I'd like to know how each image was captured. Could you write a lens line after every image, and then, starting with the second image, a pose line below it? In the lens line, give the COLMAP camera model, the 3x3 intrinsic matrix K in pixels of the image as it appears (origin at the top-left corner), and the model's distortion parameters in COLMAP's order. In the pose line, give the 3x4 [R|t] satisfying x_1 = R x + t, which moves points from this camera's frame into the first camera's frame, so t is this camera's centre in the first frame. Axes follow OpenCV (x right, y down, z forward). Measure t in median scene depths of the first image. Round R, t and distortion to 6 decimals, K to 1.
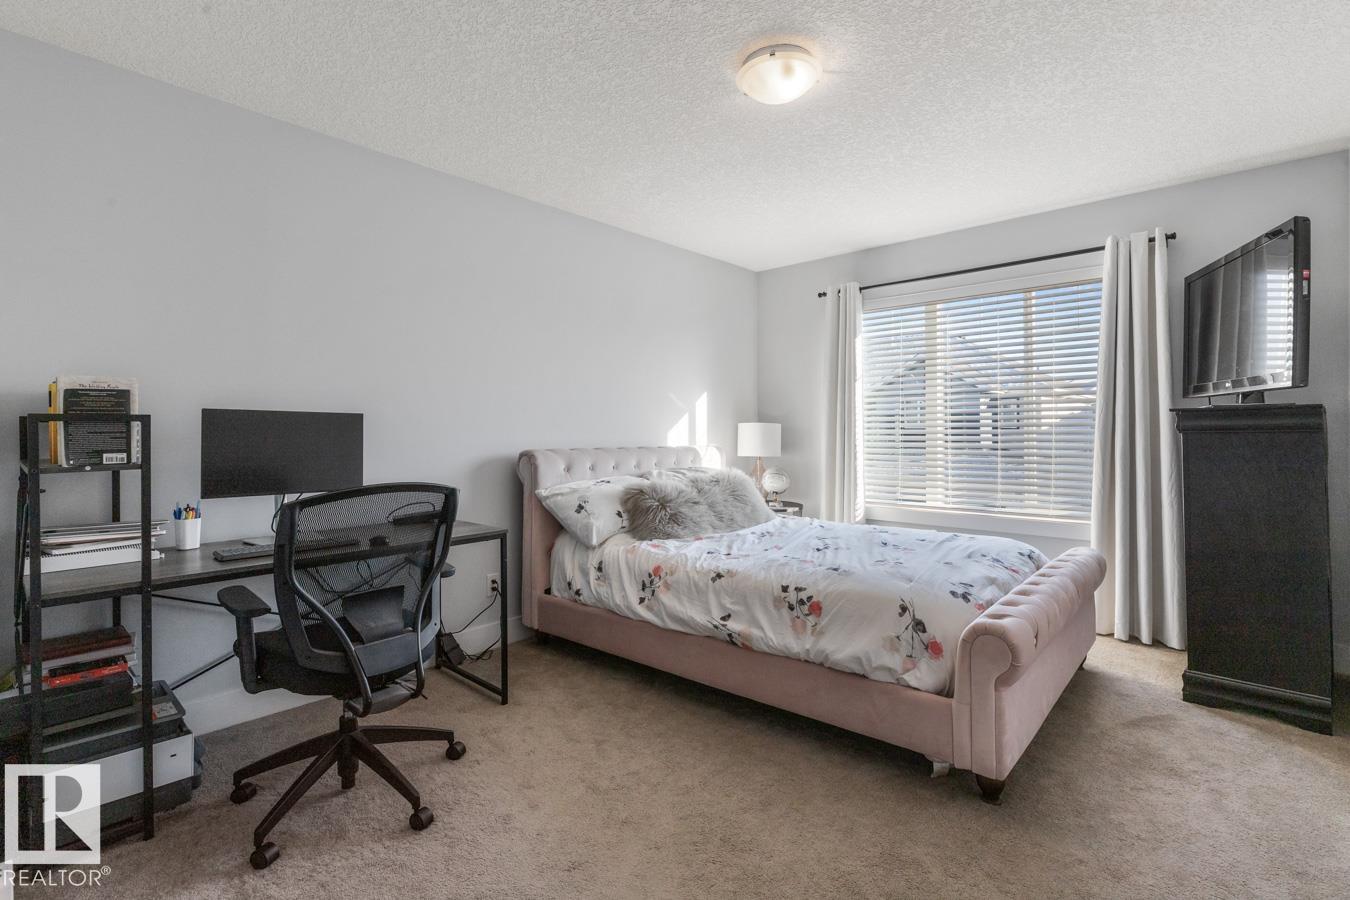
lens RADIAL K [[626.7, 0, 675.0], [0, 626.7, 450.0], [0, 0, 1]] dist [-0.000746, -0.000388]
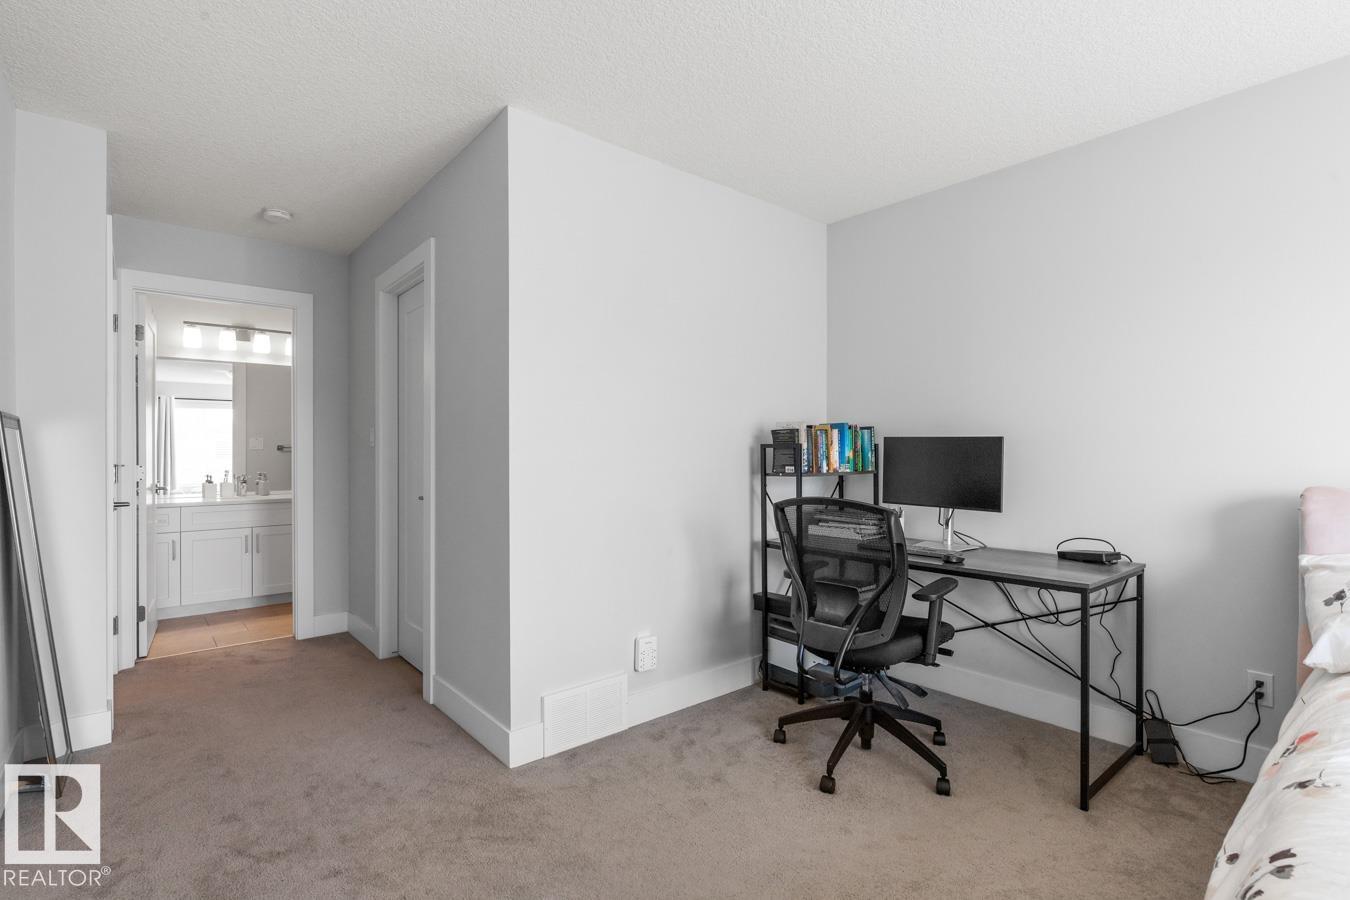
lens RADIAL K [[655.5, 0, 666.9], [0, 655.5, 446.2], [0, 0, 1]] dist [-0.000643, 0.000172]
pose [[-0.136144, 0.001298, -0.990688, 0.931983], [-0.028394, 0.999583, 0.005212, -0.050328], [0.990282, 0.028839, -0.136050, 0.918491]]
